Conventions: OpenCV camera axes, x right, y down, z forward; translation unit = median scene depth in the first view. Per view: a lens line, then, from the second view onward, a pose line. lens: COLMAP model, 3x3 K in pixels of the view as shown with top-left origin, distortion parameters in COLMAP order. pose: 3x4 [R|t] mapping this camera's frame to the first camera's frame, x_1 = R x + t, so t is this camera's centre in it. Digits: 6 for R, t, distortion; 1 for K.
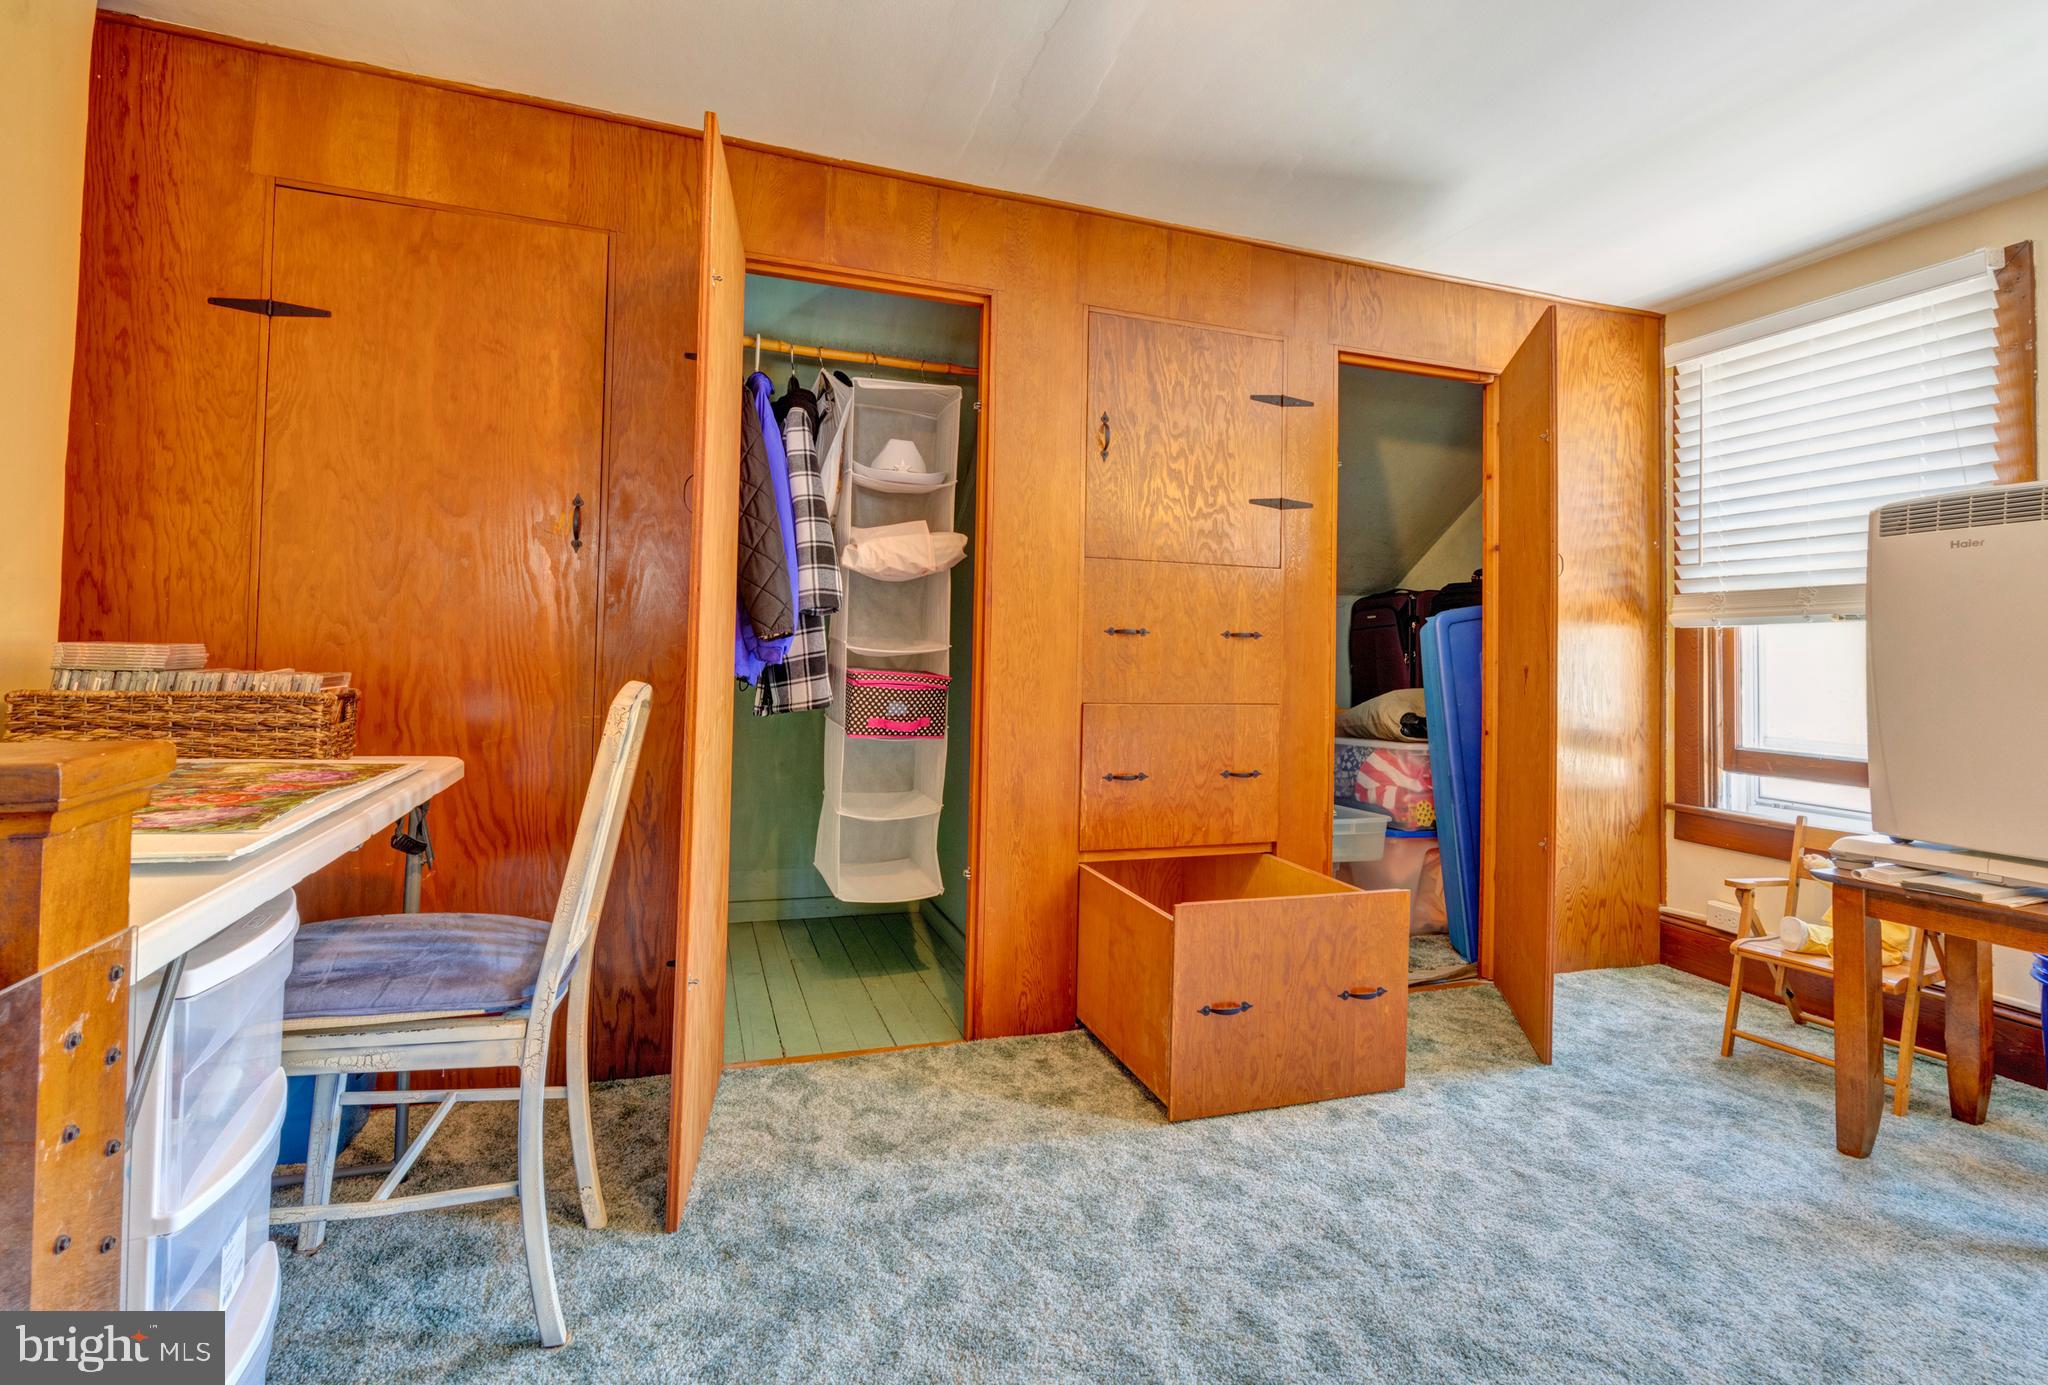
lens RADIAL K [[854.5, 0, 1016.6], [0, 854.5, 632.4], [0, 0, 1]] dist [-0.000671, 0.000150]
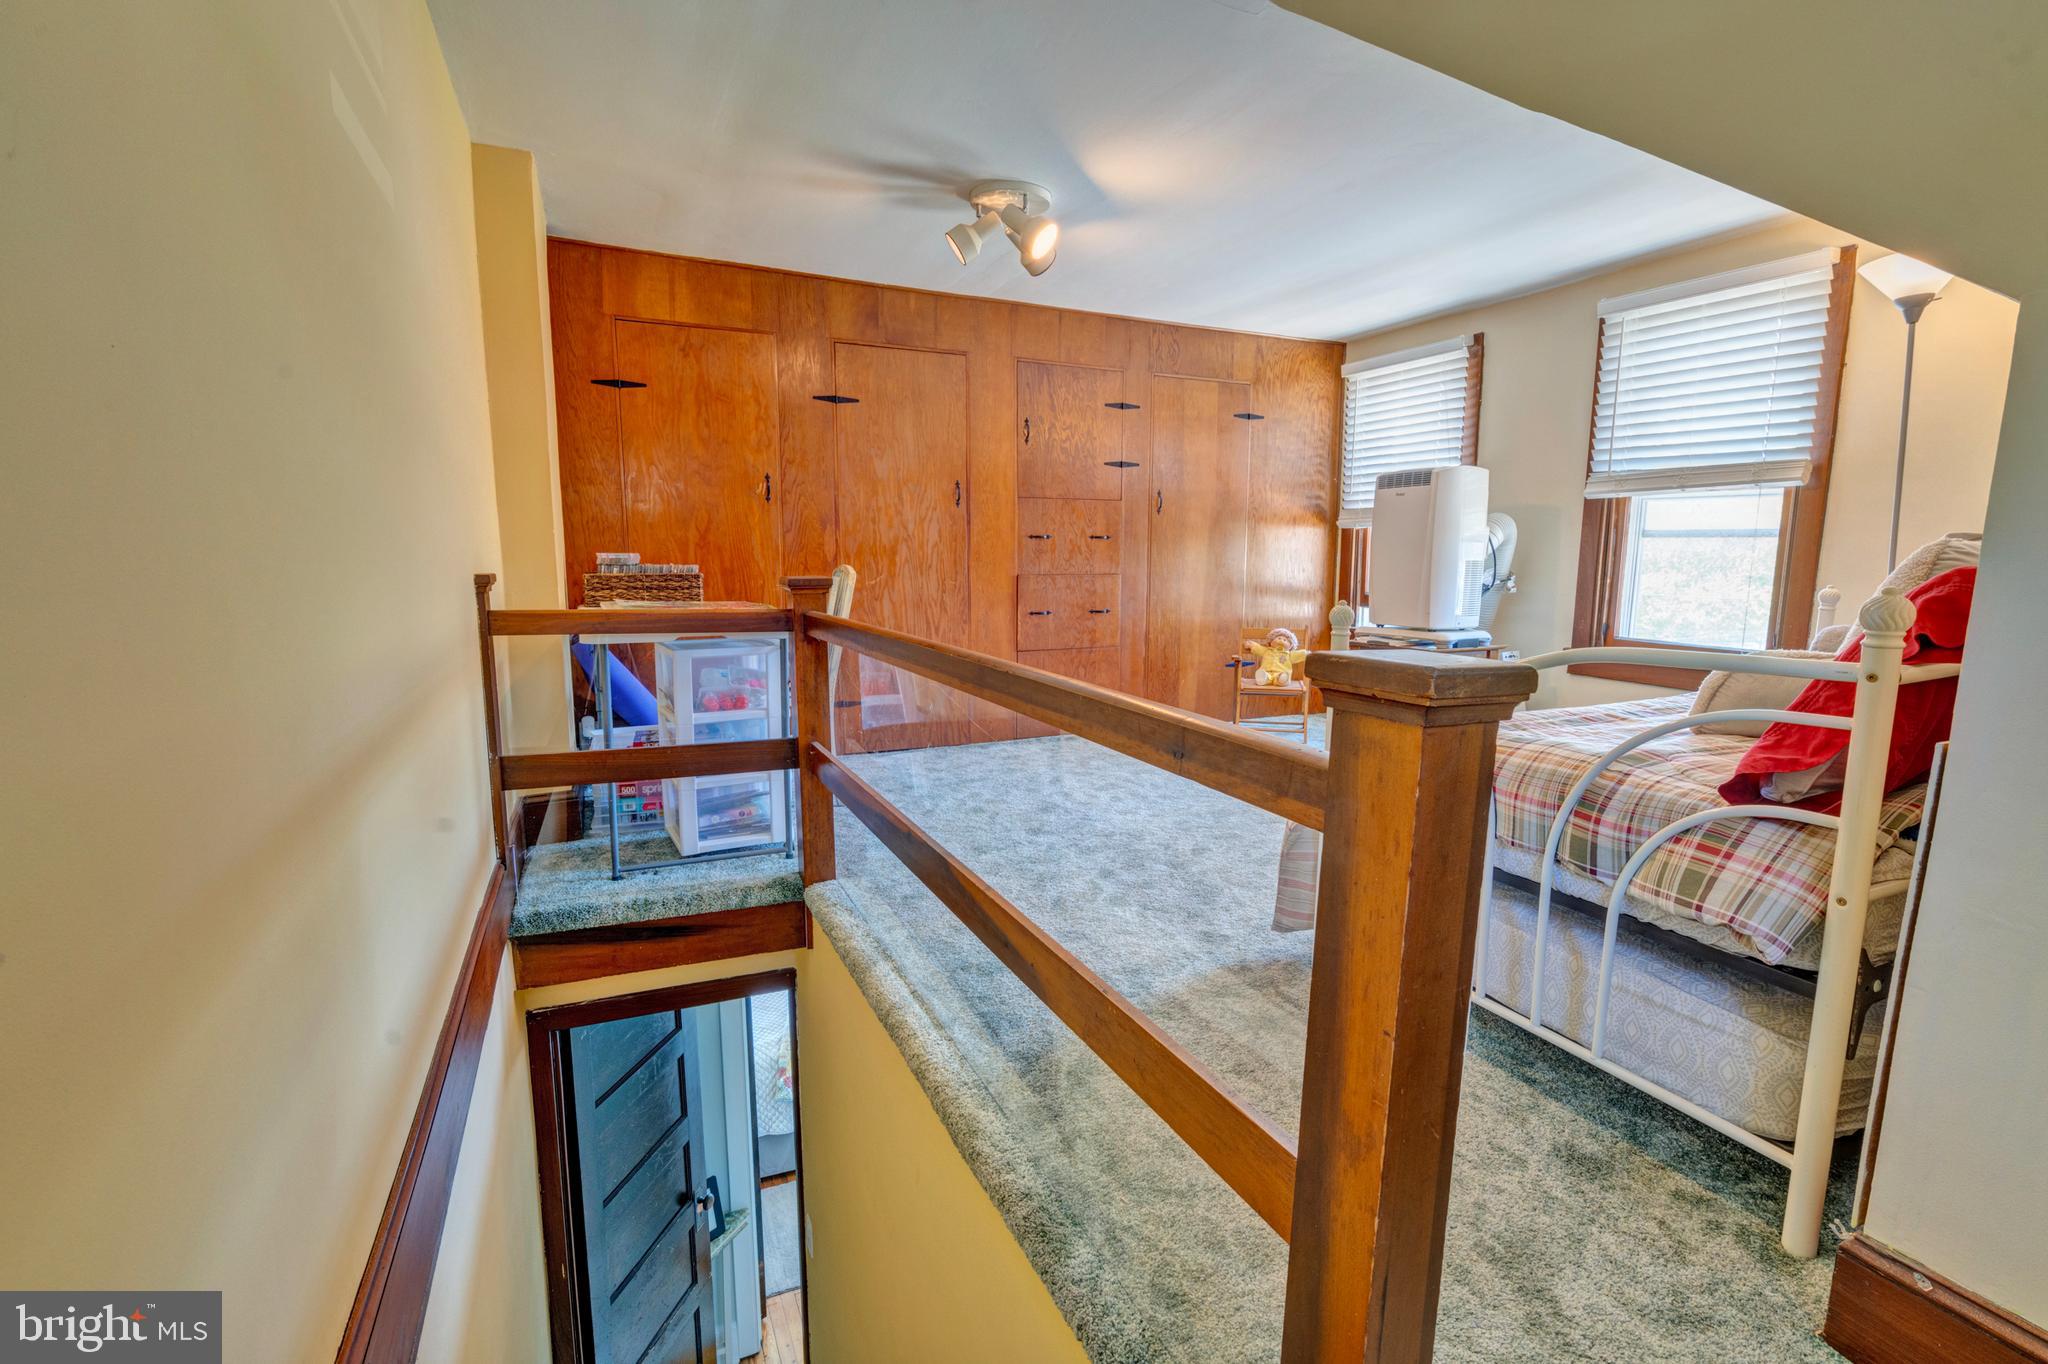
lens RADIAL K [[917.2, 0, 1019.0], [0, 917.2, 681.3], [0, 0, 1]] dist [-0.004404, 0.000002]
pose [[0.992418, -0.035466, 0.117682, -0.197934], [0.014803, 0.984984, 0.172010, -0.042438], [-0.122015, -0.168964, 0.978041, -1.229350]]
